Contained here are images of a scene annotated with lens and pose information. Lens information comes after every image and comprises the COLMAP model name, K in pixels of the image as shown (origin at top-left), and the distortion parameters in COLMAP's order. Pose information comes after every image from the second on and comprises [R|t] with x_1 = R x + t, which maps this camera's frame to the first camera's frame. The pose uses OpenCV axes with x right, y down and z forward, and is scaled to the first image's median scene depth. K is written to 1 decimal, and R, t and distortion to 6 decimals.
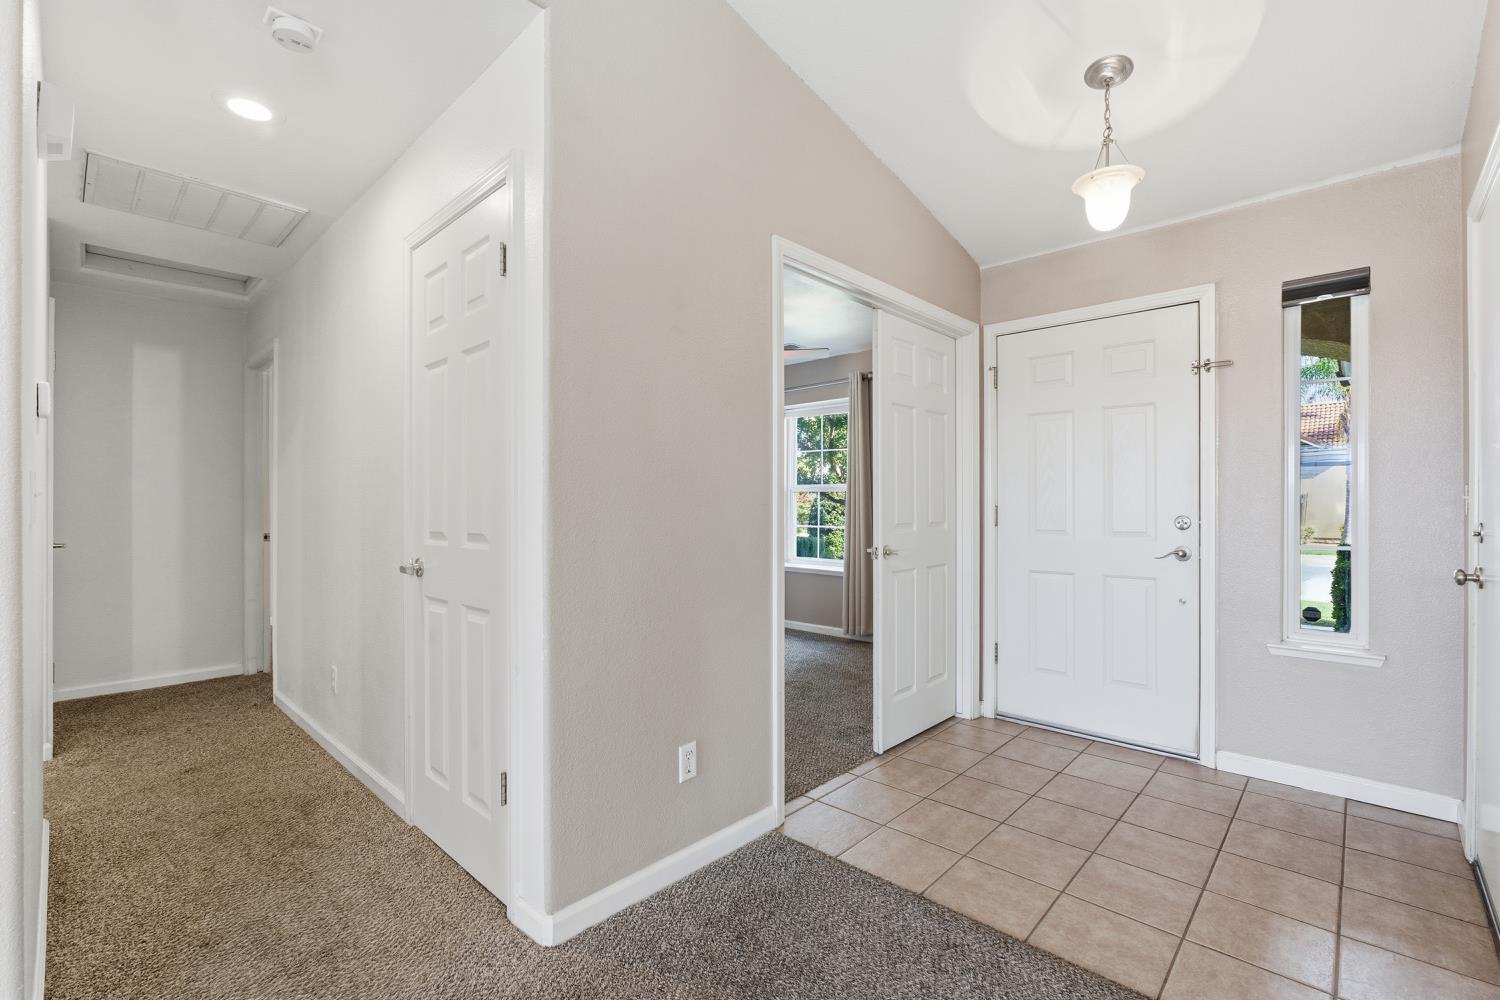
lens RADIAL K [[666.0, 0, 747.9], [0, 666.0, 498.8], [0, 0, 1]] dist [-0.005896, 0.001799]
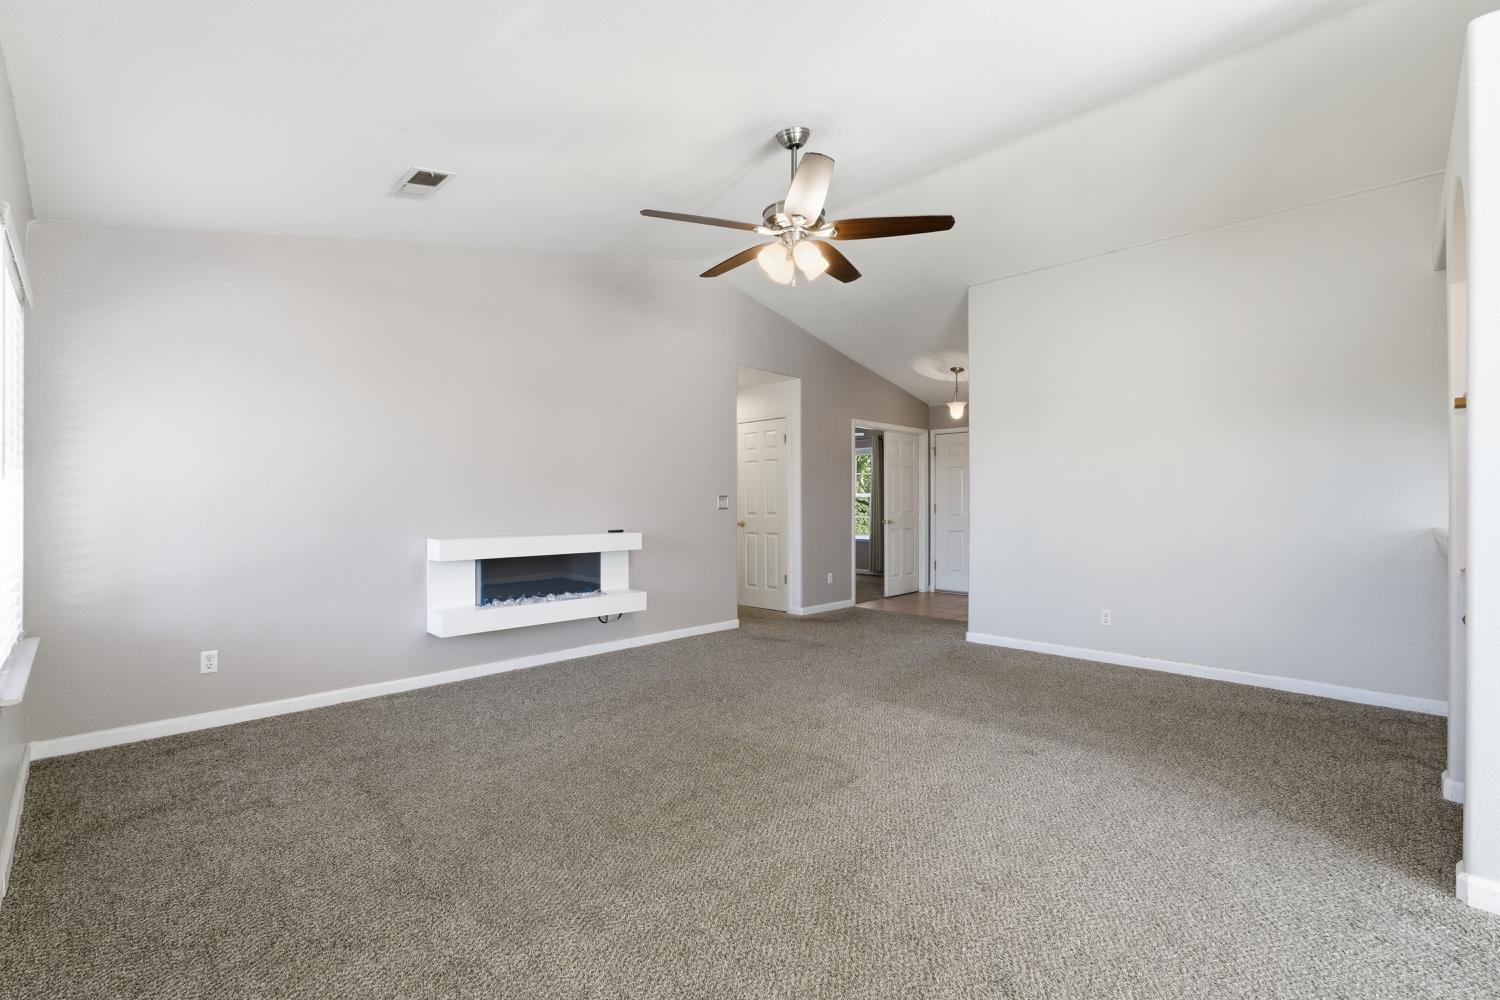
lens RADIAL K [[666.0, 0, 751.4], [0, 666.0, 505.2], [0, 0, 1]] dist [-0.005896, 0.001799]
pose [[0.999900, -0.001828, -0.013995, -0.269137], [0.001971, 0.999946, 0.010164, -0.012744], [0.013975, -0.010190, 0.999850, -1.469201]]
